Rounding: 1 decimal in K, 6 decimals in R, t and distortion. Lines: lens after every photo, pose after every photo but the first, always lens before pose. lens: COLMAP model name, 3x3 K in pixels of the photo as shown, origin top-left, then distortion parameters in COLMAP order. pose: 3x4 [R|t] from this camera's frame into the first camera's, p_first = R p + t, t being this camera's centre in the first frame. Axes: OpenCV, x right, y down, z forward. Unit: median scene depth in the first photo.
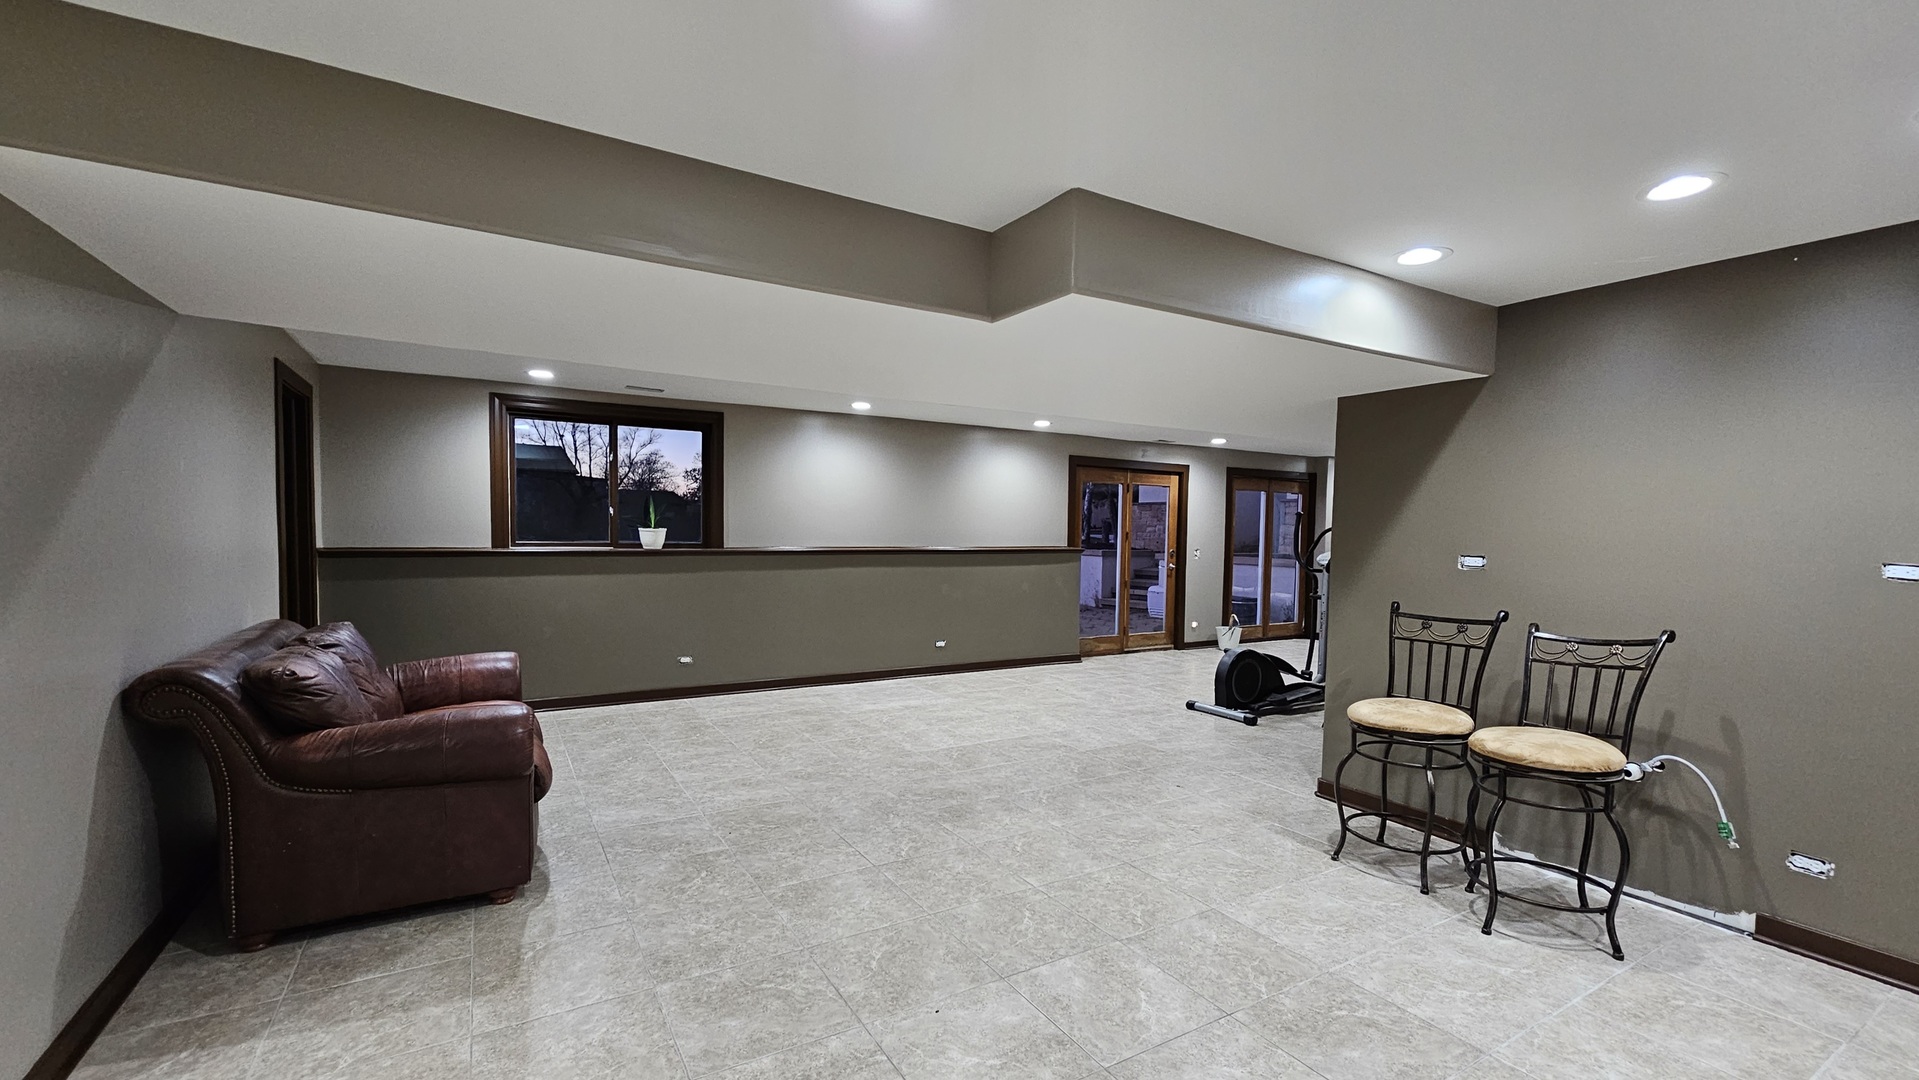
lens RADIAL K [[785.9, 0, 960.7], [0, 785.9, 545.1], [0, 0, 1]] dist [-0.000351, 0.000376]
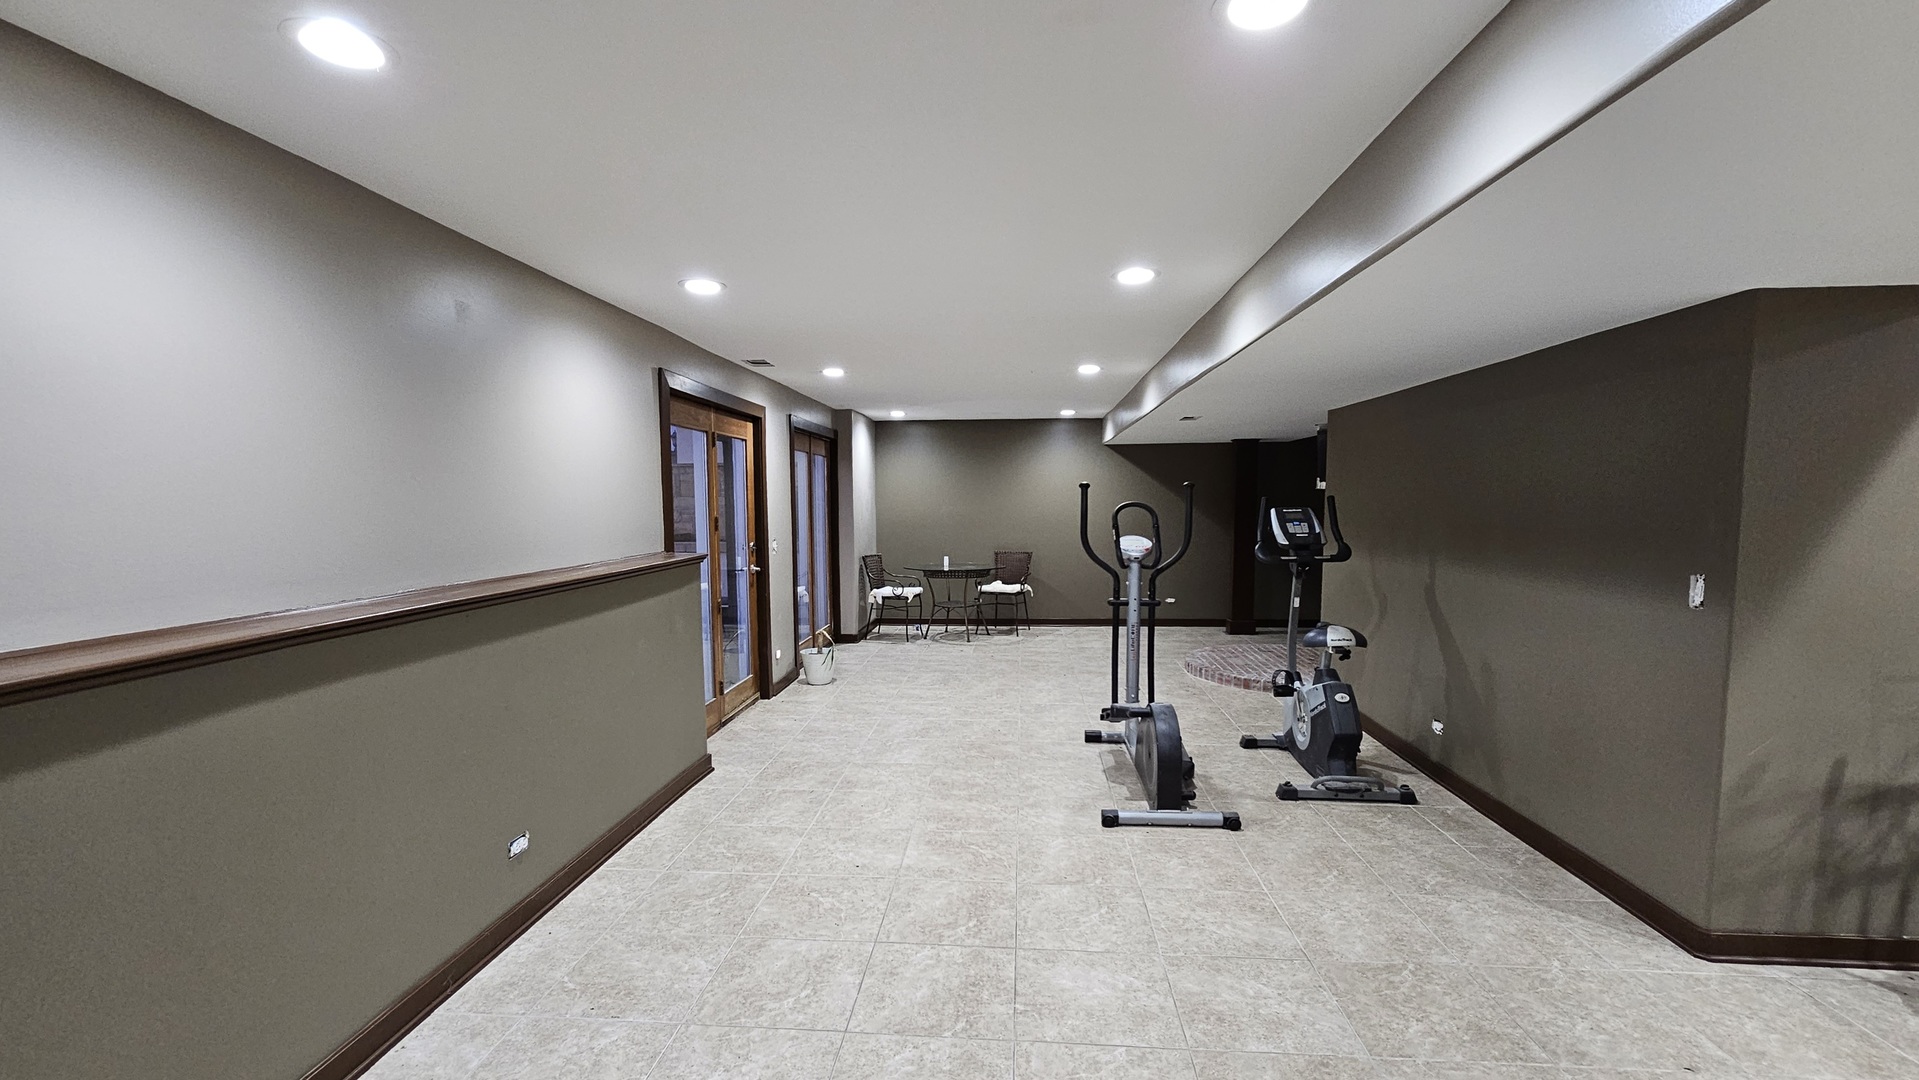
lens RADIAL K [[828.5, 0, 953.5], [0, 828.5, 553.4], [0, 0, 1]] dist [-0.001941, 0.000070]
pose [[0.597241, -0.071266, 0.798889, -0.285260], [0.037240, 0.997434, 0.061137, -0.035363], [-0.801197, -0.006763, 0.598363, 0.860996]]
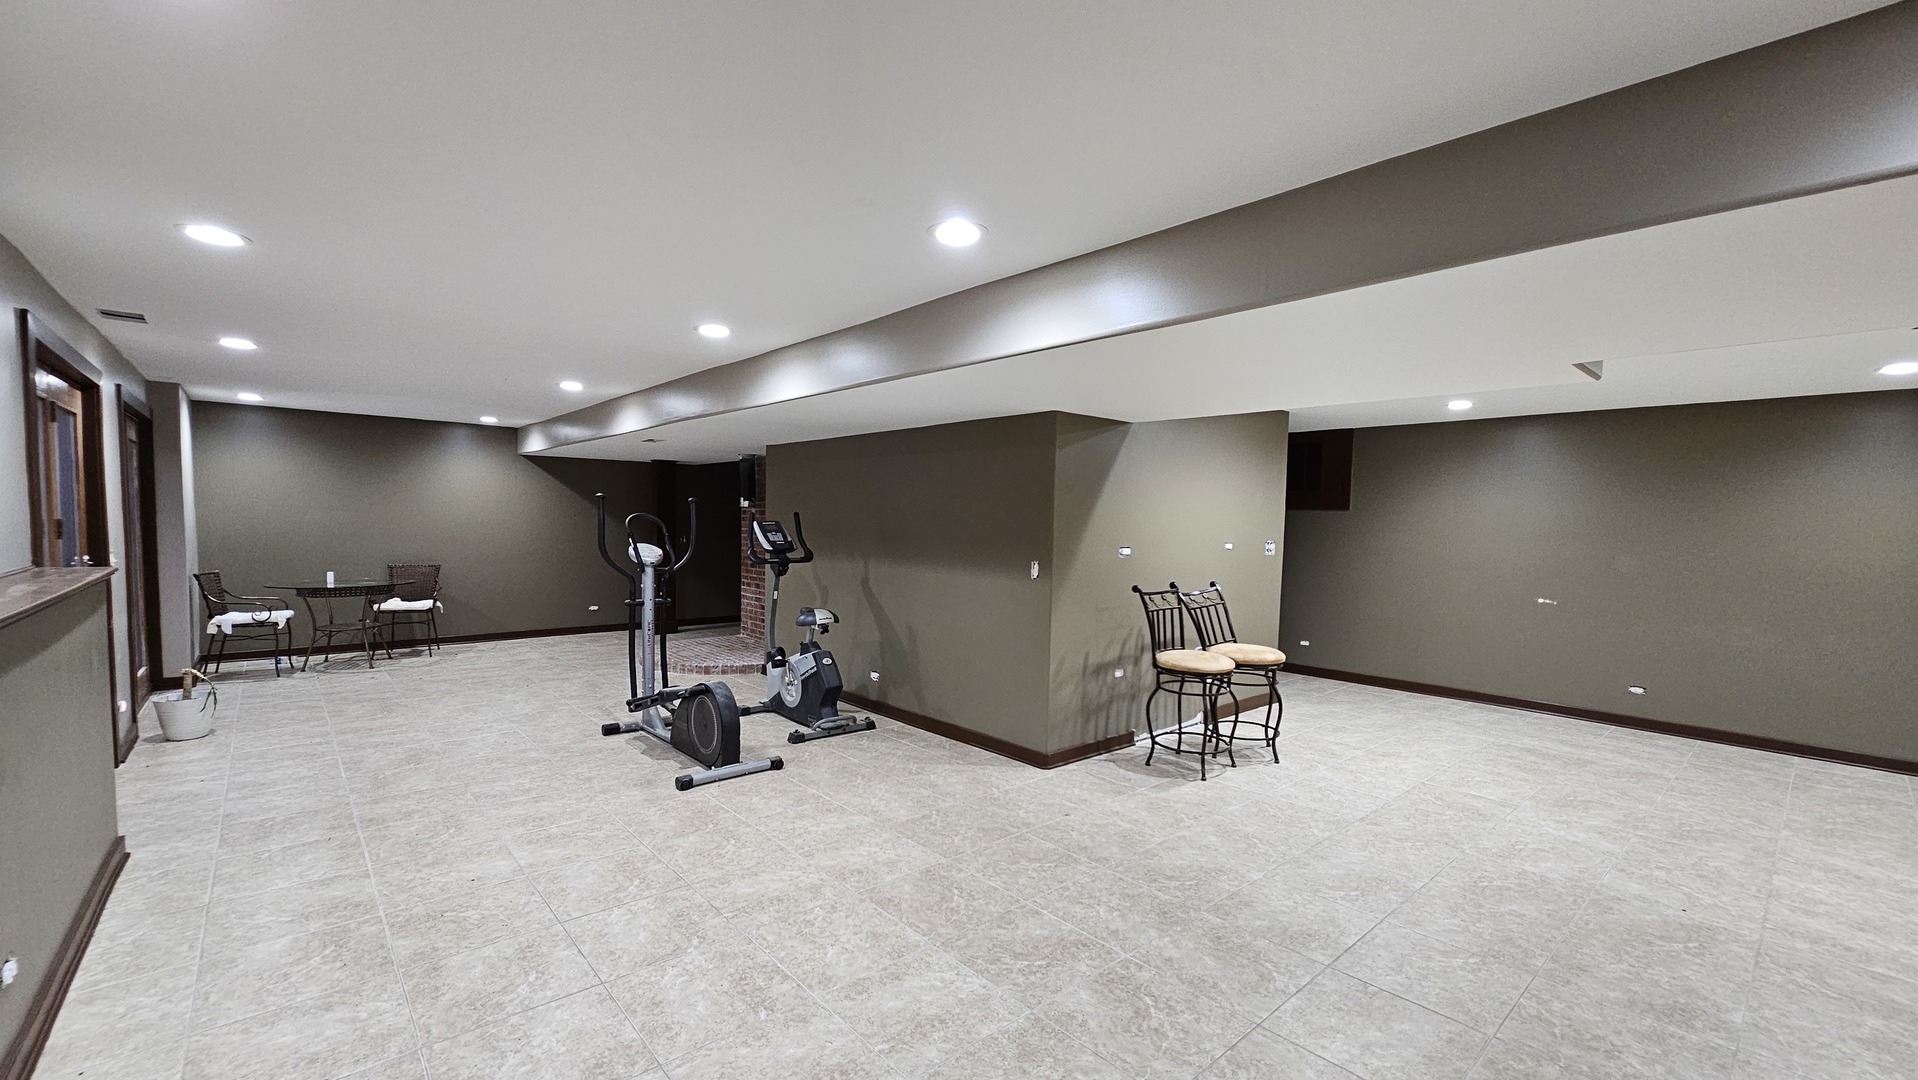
lens RADIAL K [[785.5, 0, 960.2], [0, 785.5, 545.1], [0, 0, 1]] dist [-0.000351, 0.000376]
pose [[-0.171001, -0.050230, 0.983990, -0.460995], [0.004683, 0.998647, 0.051792, -0.038006], [-0.985260, 0.013464, -0.170534, 1.032788]]
